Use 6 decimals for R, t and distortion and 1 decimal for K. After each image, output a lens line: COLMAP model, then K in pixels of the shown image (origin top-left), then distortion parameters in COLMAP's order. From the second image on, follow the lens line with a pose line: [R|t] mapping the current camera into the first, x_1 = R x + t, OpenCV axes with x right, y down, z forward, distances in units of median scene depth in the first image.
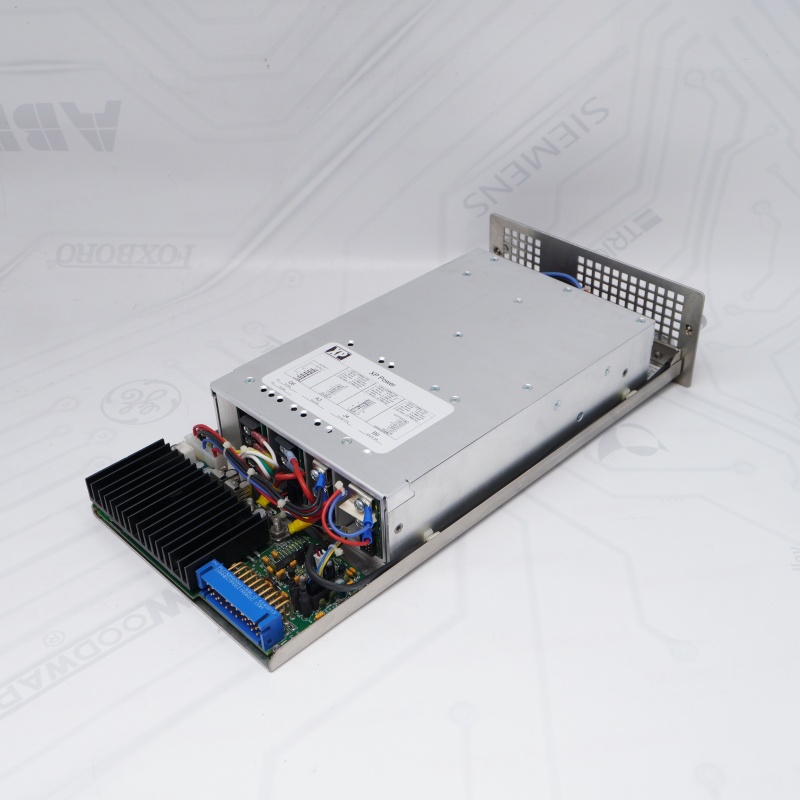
lens RADIAL K [[1016.4, 0, 398.9], [0, 1016.4, 402.2], [0, 0, 1]] dist [-0.029965, 0.000000]
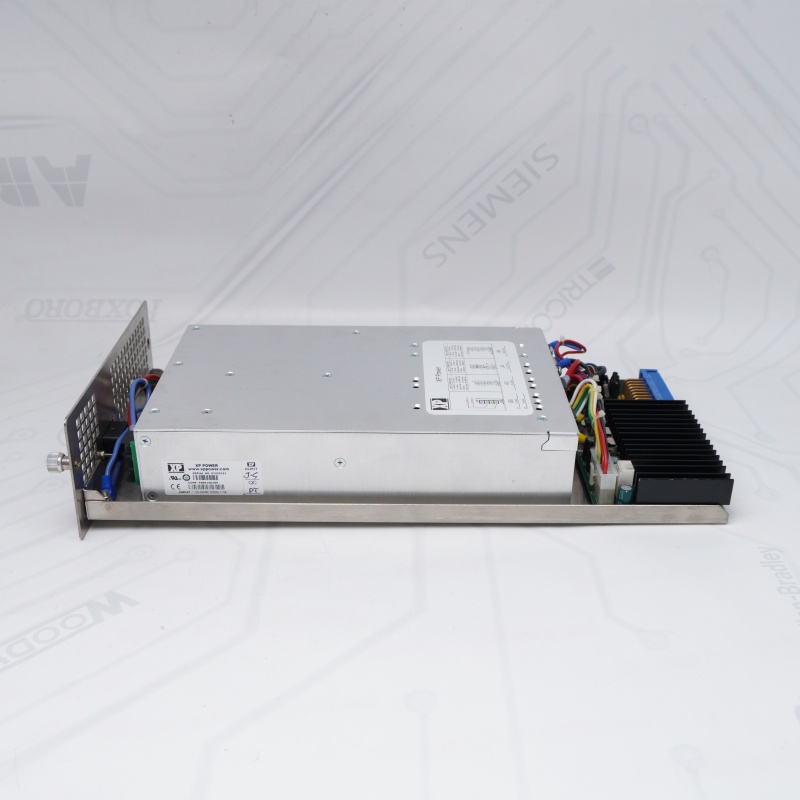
lens RADIAL K [[967.2, 0, 396.1], [0, 967.2, 398.6], [0, 0, 1]] dist [-0.038705, 0.000000]
pose [[0.999737, -0.012058, 0.019512, 0.016498], [0.014761, 0.989341, -0.144870, 0.097158], [-0.017557, 0.145120, 0.989258, 0.052252]]
